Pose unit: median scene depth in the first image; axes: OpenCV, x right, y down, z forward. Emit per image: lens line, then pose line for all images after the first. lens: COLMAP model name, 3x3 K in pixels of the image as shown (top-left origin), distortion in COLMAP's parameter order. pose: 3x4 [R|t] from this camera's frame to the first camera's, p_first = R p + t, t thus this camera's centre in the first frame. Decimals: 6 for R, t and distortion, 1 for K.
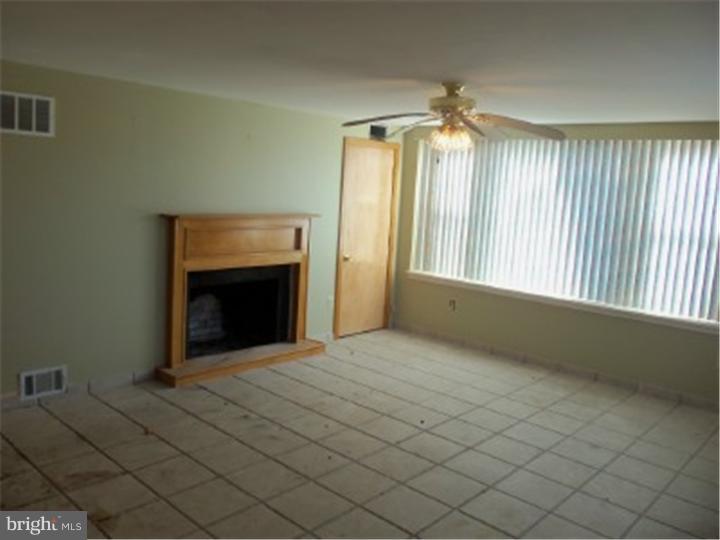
lens RADIAL K [[601.9, 0, 360.0], [0, 601.9, 270.0], [0, 0, 1]] dist [-0.013105, -0.010323]
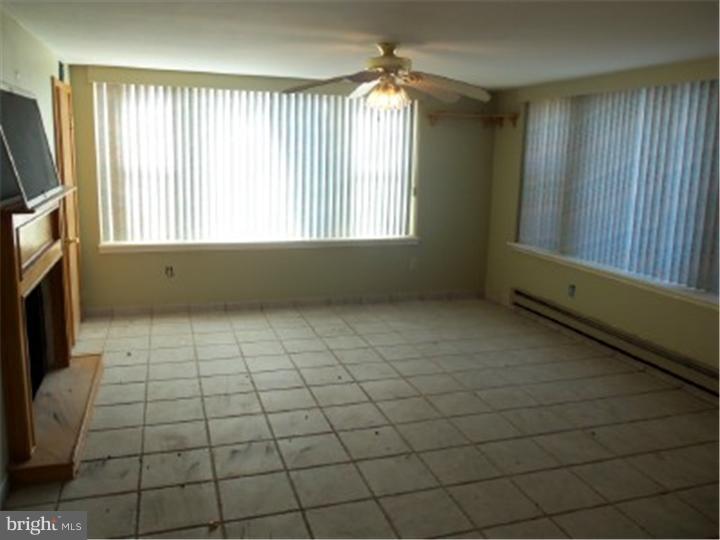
lens RADIAL K [[604.1, 0, 360.9], [0, 604.1, 254.1], [0, 0, 1]] dist [-0.015191, -0.005010]
pose [[0.484828, -0.188675, 0.854016, -0.586259], [0.125451, 0.981359, 0.145589, -0.078355], [-0.865565, 0.036552, 0.499460, 0.375757]]
